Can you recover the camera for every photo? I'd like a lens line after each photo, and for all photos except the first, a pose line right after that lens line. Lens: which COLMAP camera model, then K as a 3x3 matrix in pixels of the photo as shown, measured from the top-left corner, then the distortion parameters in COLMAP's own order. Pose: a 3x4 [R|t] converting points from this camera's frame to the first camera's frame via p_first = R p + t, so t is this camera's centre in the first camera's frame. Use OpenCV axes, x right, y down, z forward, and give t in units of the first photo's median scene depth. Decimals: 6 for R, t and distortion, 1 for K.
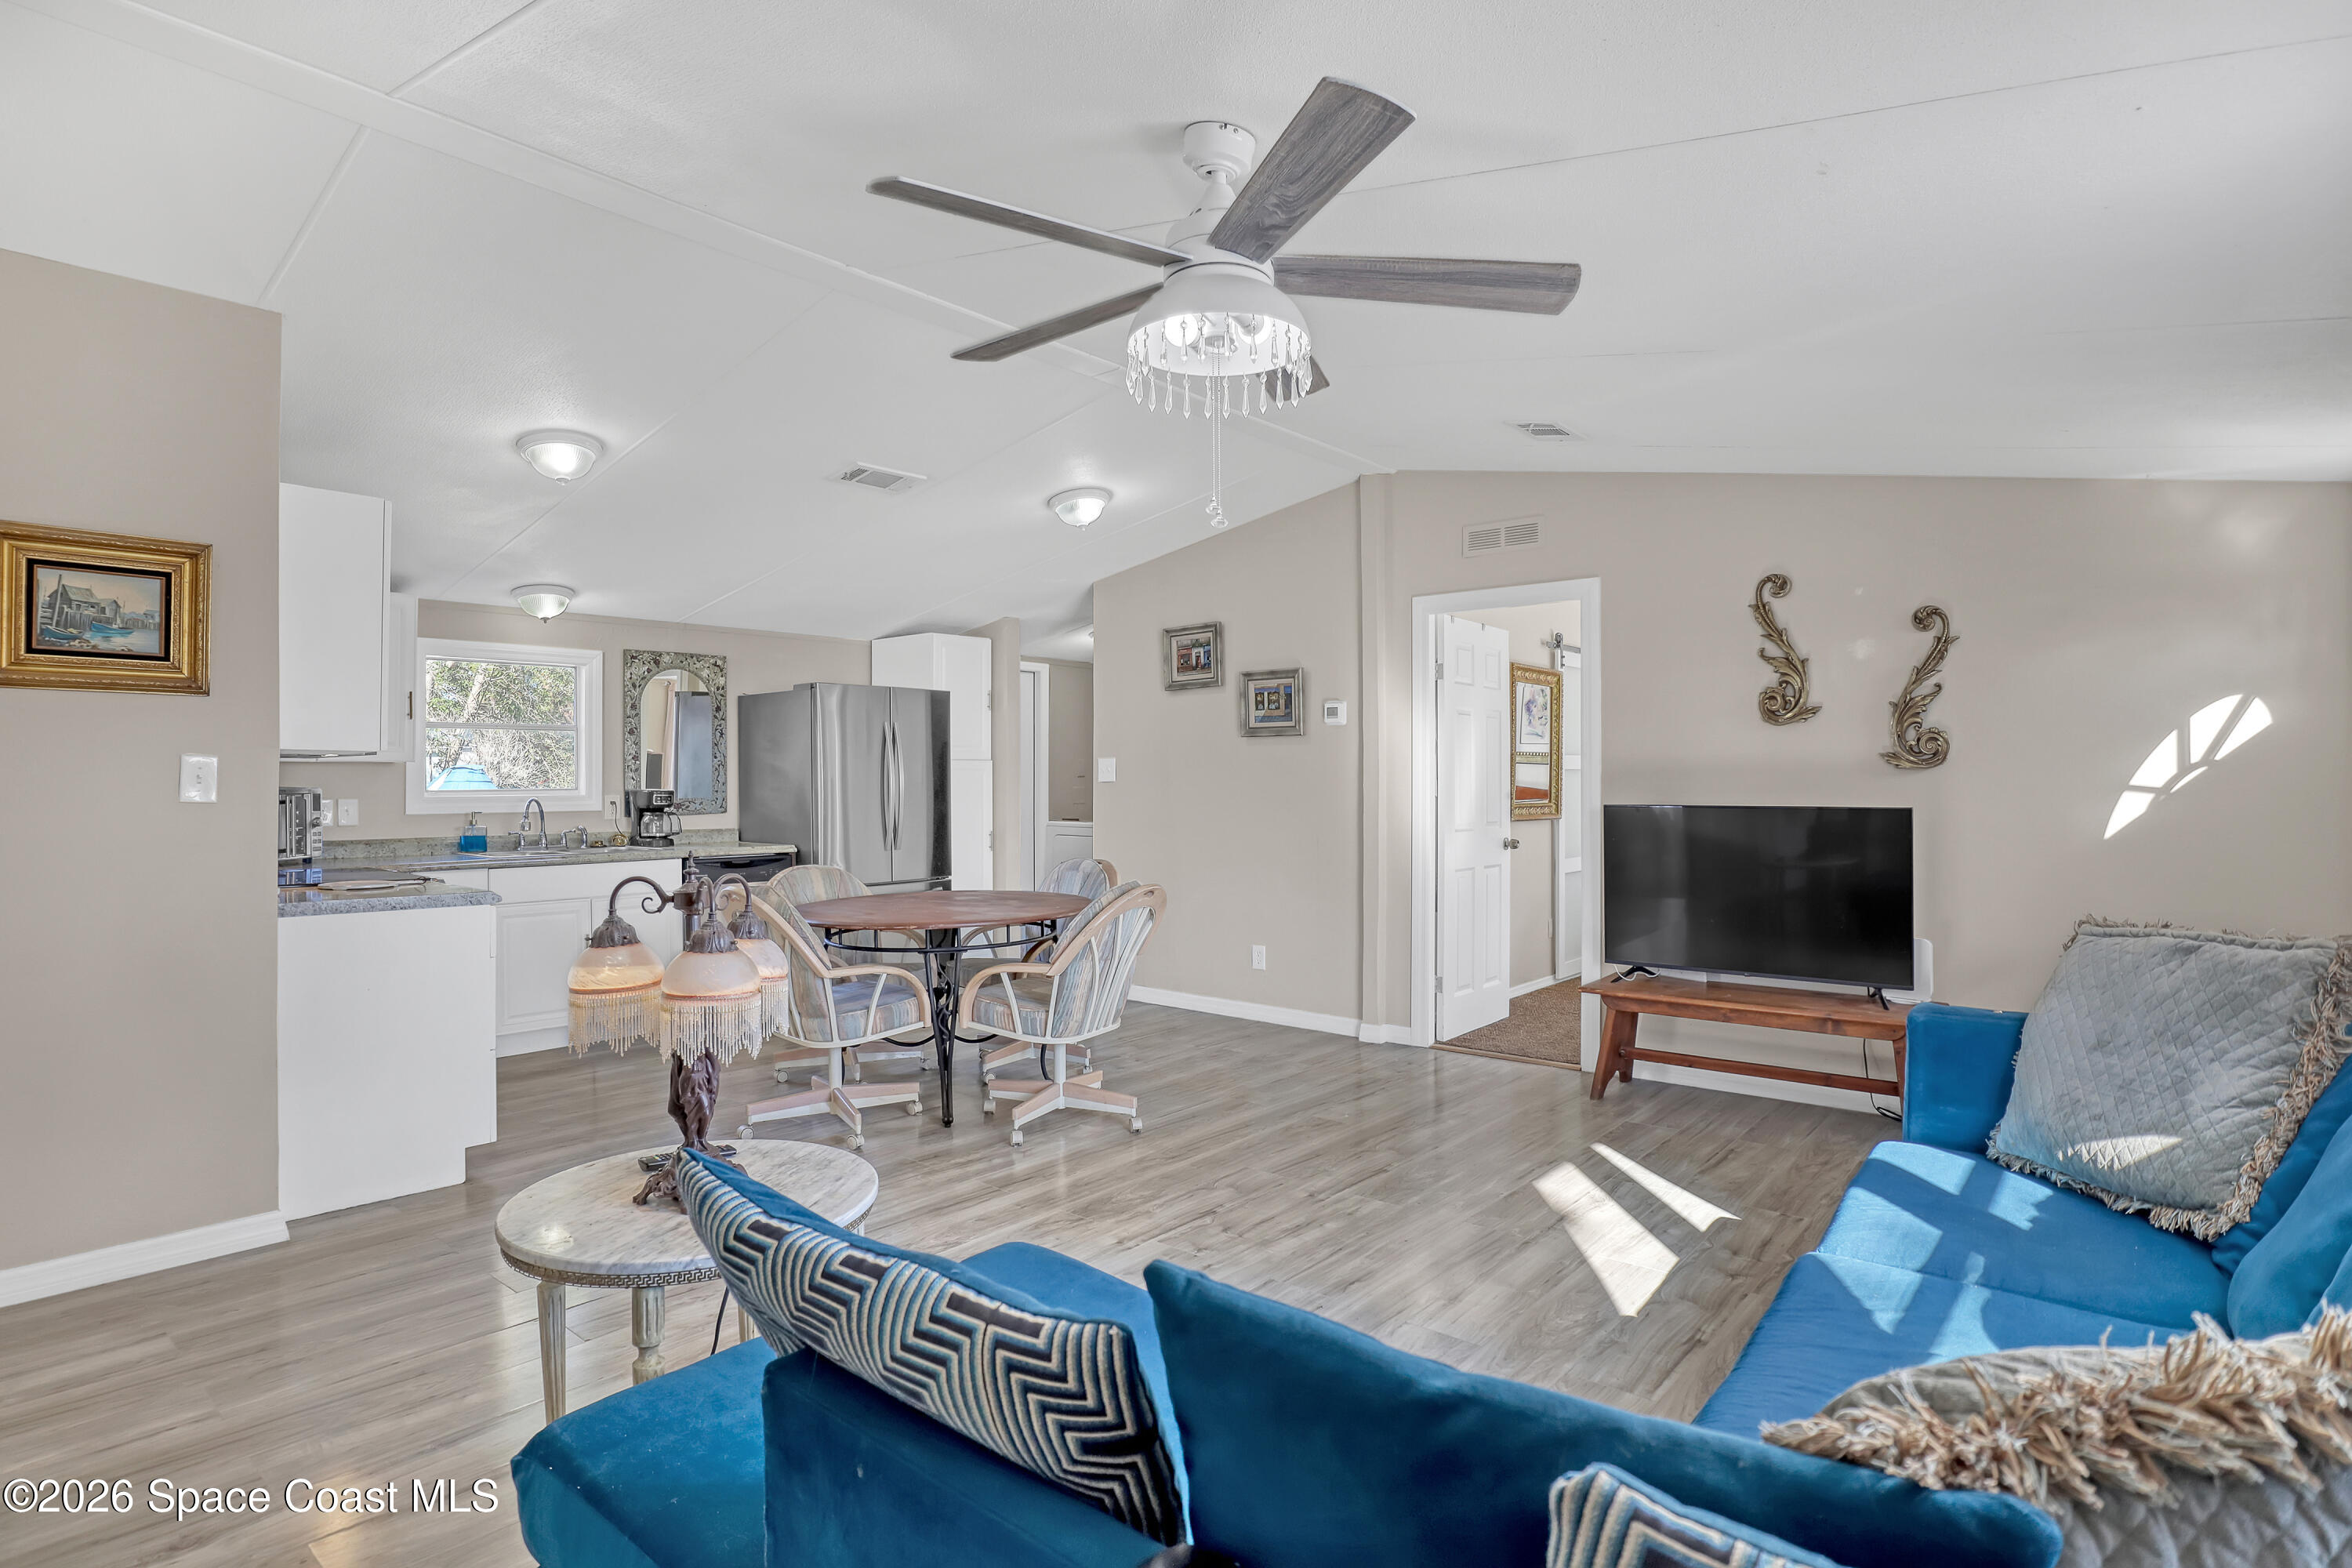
lens RADIAL K [[1166.1, 0, 1190.8], [0, 1166.1, 778.9], [0, 0, 1]] dist [-0.038372, 0.000242]
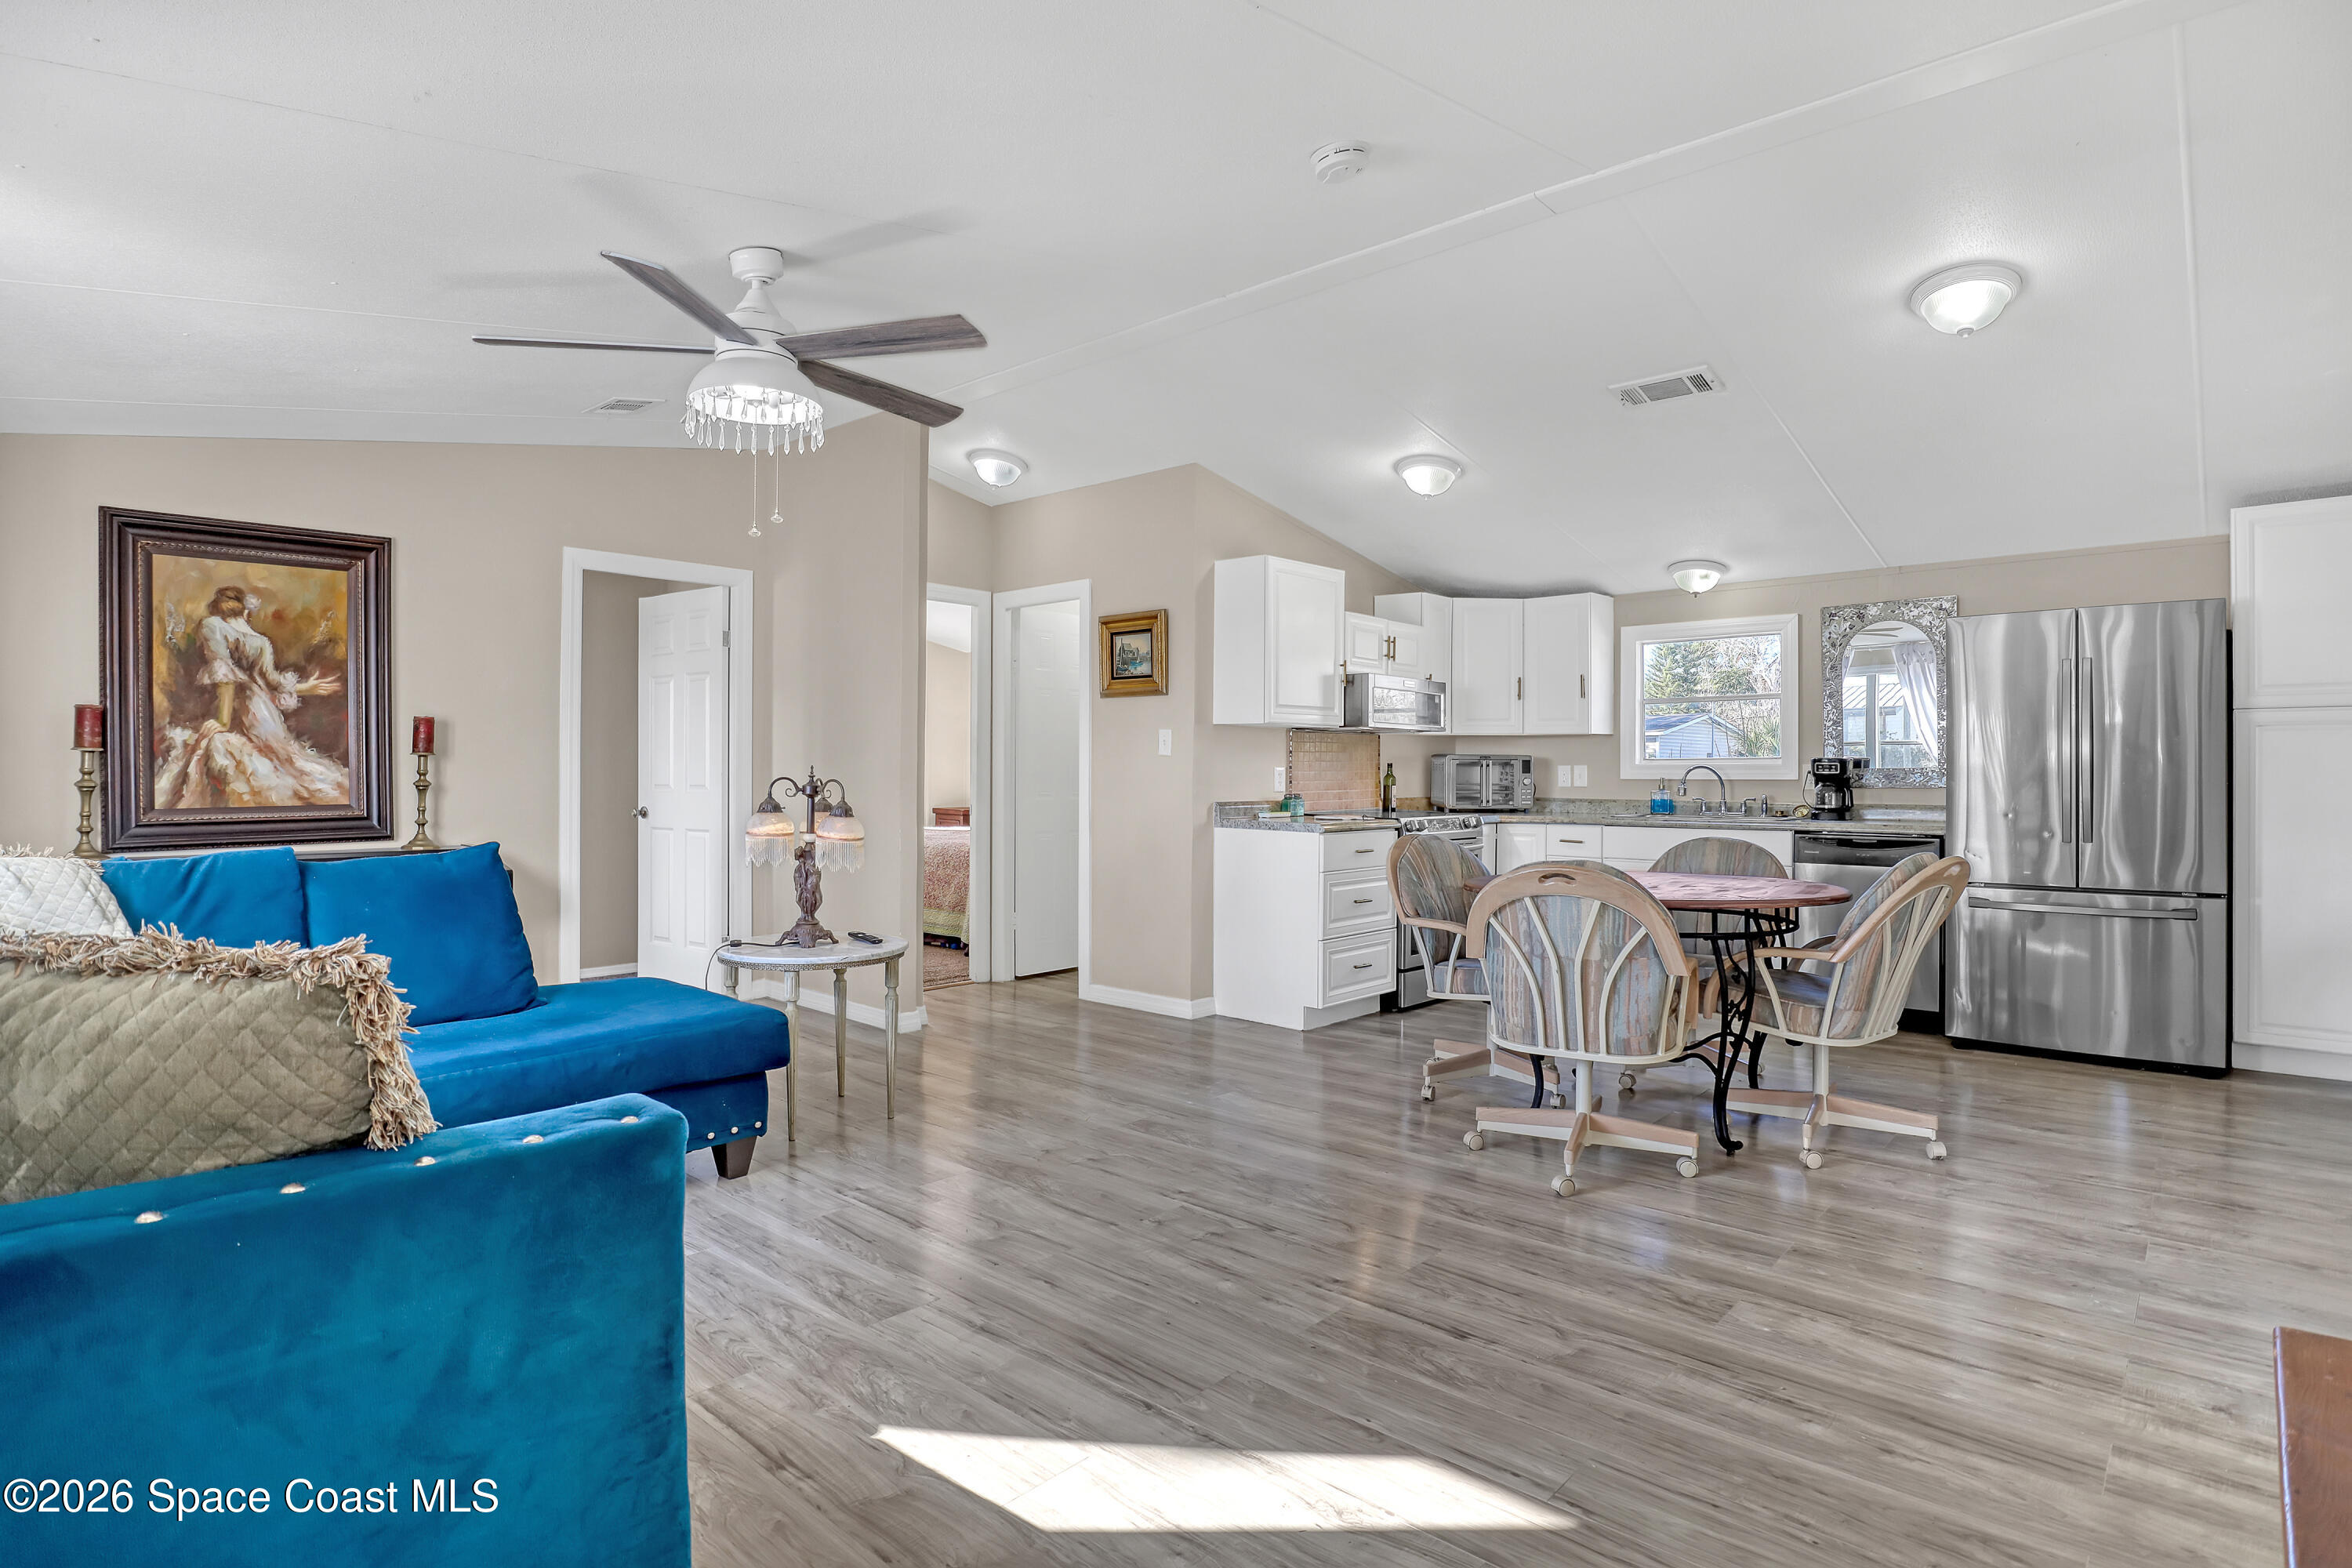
lens RADIAL K [[1208.1, 0, 1216.2], [0, 1208.1, 779.3], [0, 0, 1]] dist [-0.028821, 0.000876]
pose [[-0.003676, 0.008198, -0.999960, 0.503142], [-0.003490, 0.999960, 0.008211, 0.020856], [0.999987, 0.003520, -0.003647, 0.540173]]
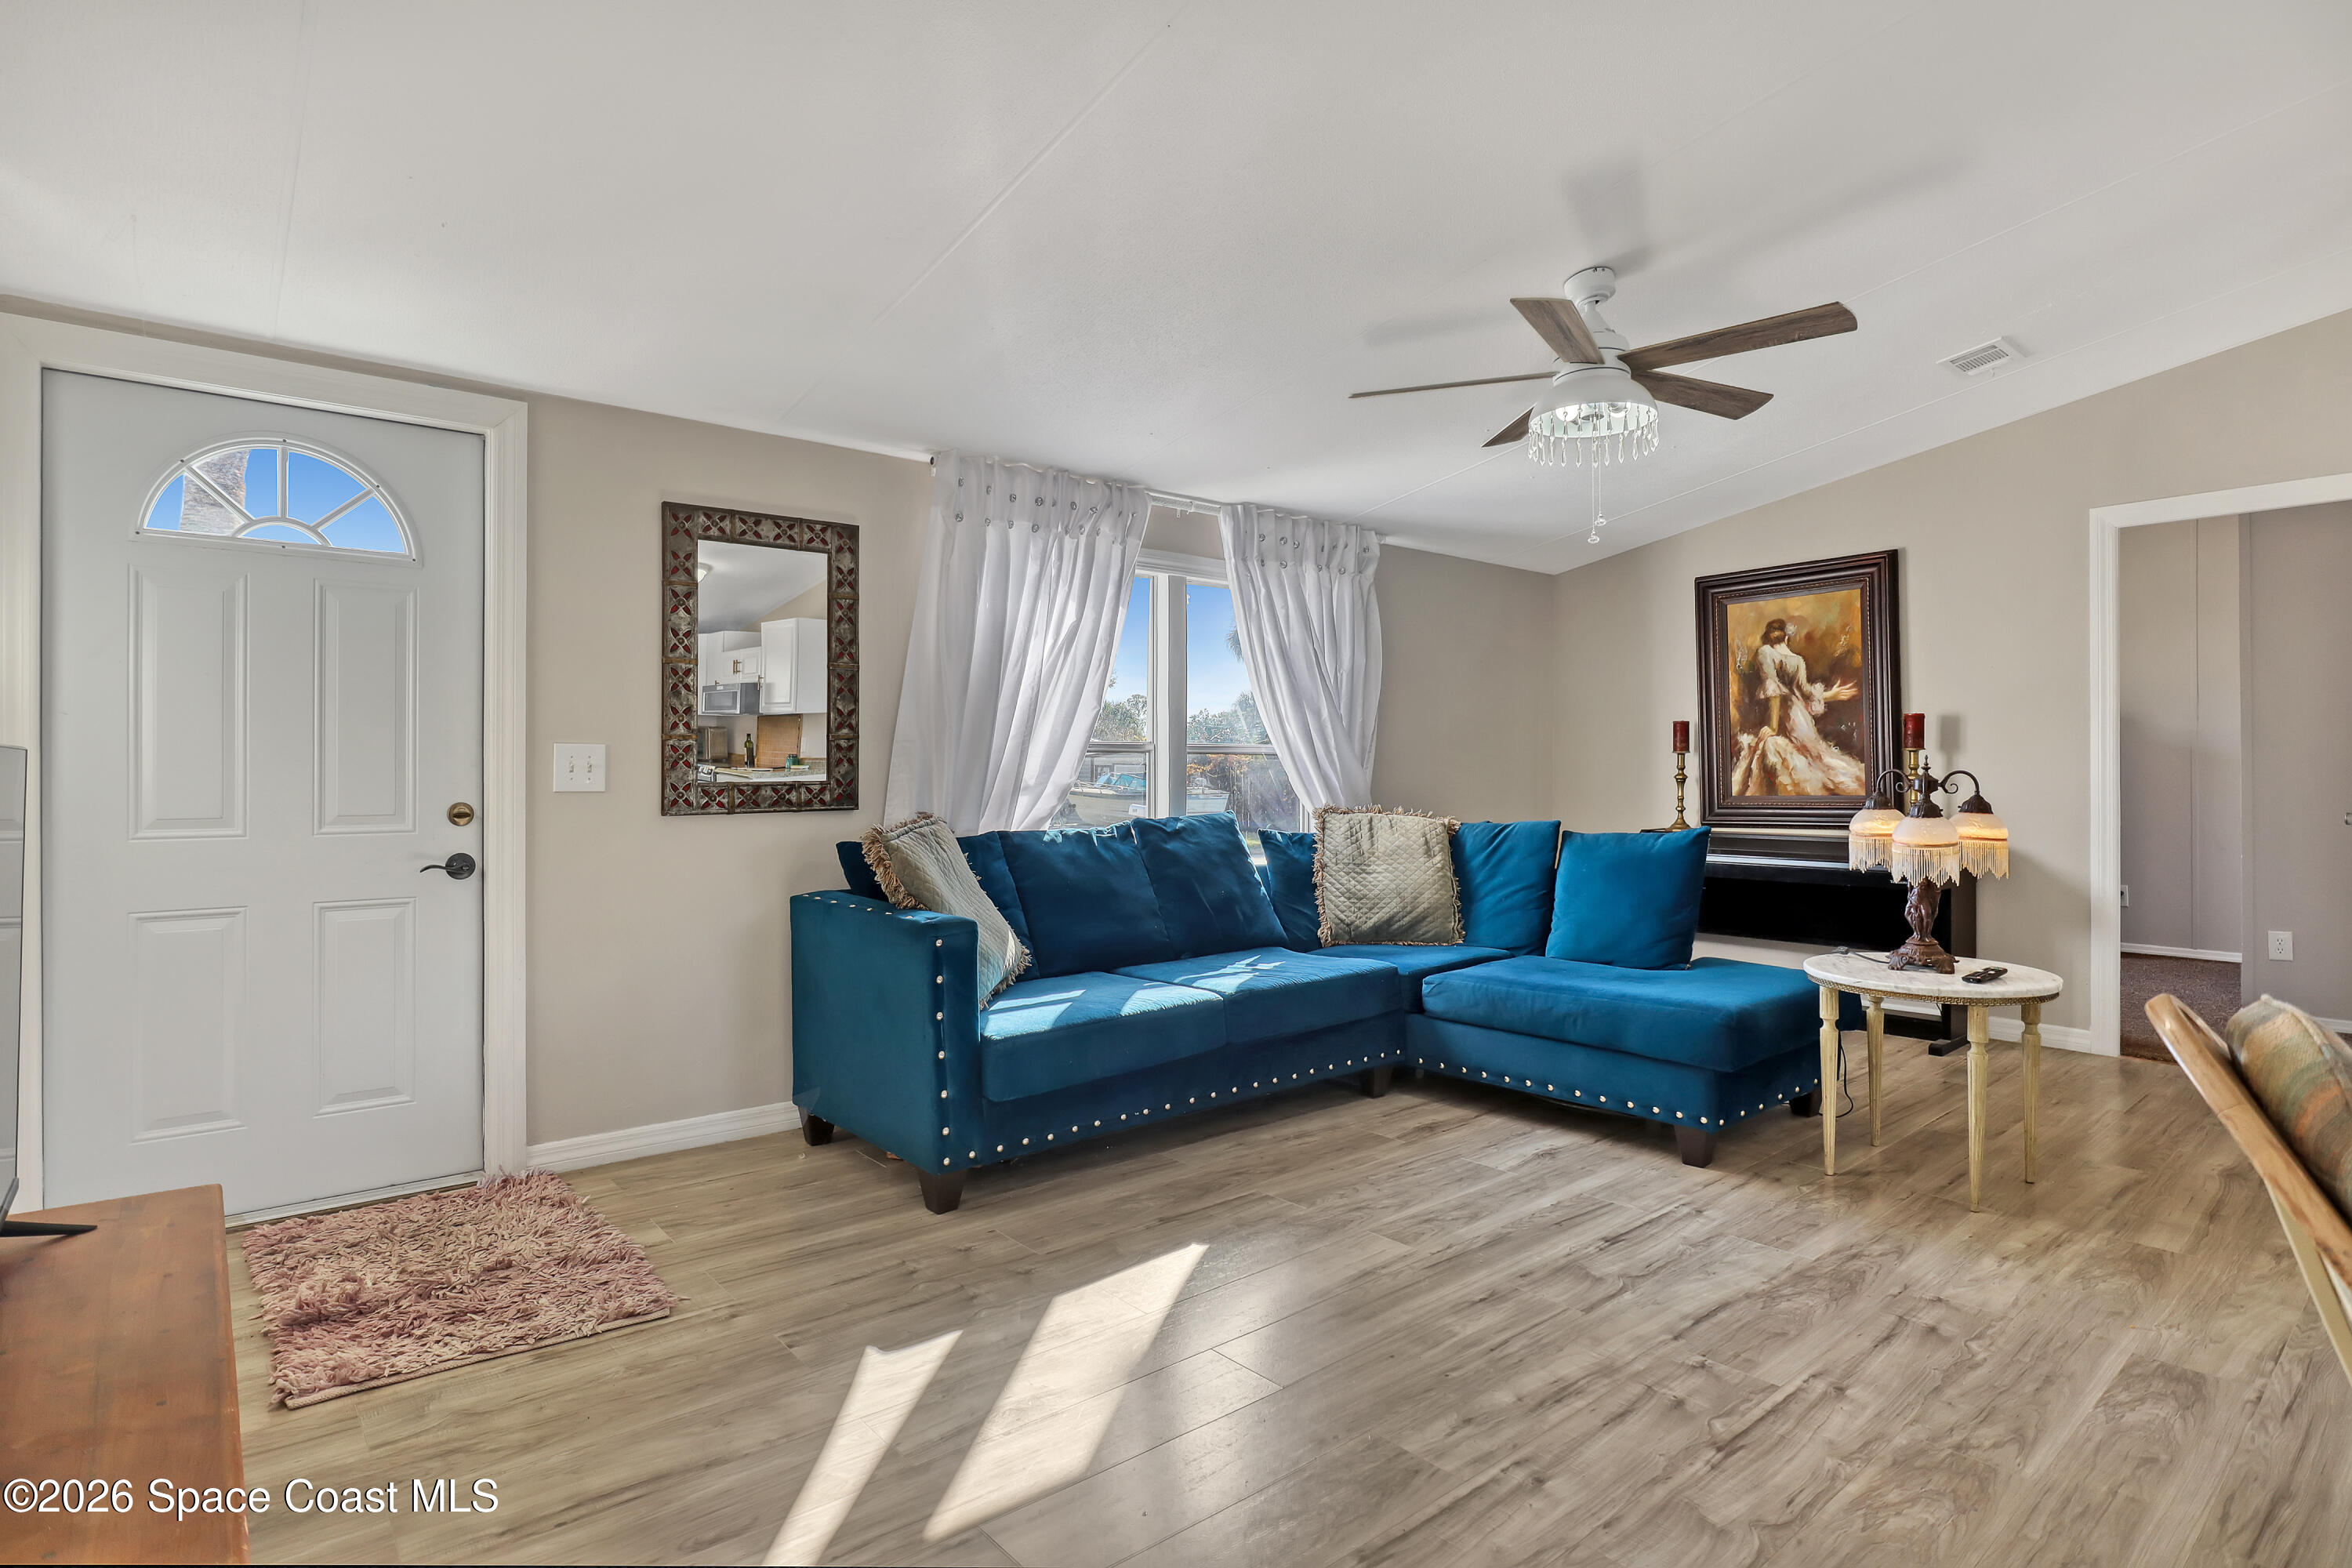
lens RADIAL K [[1224.6, 0, 1170.3], [0, 1224.6, 757.7], [0, 0, 1]] dist [-0.024238, 0.001107]
pose [[-0.984914, 0.009510, 0.172783, 0.098251], [0.006849, 0.999849, -0.015992, 0.028148], [-0.172909, -0.014567, -0.984830, 0.910439]]
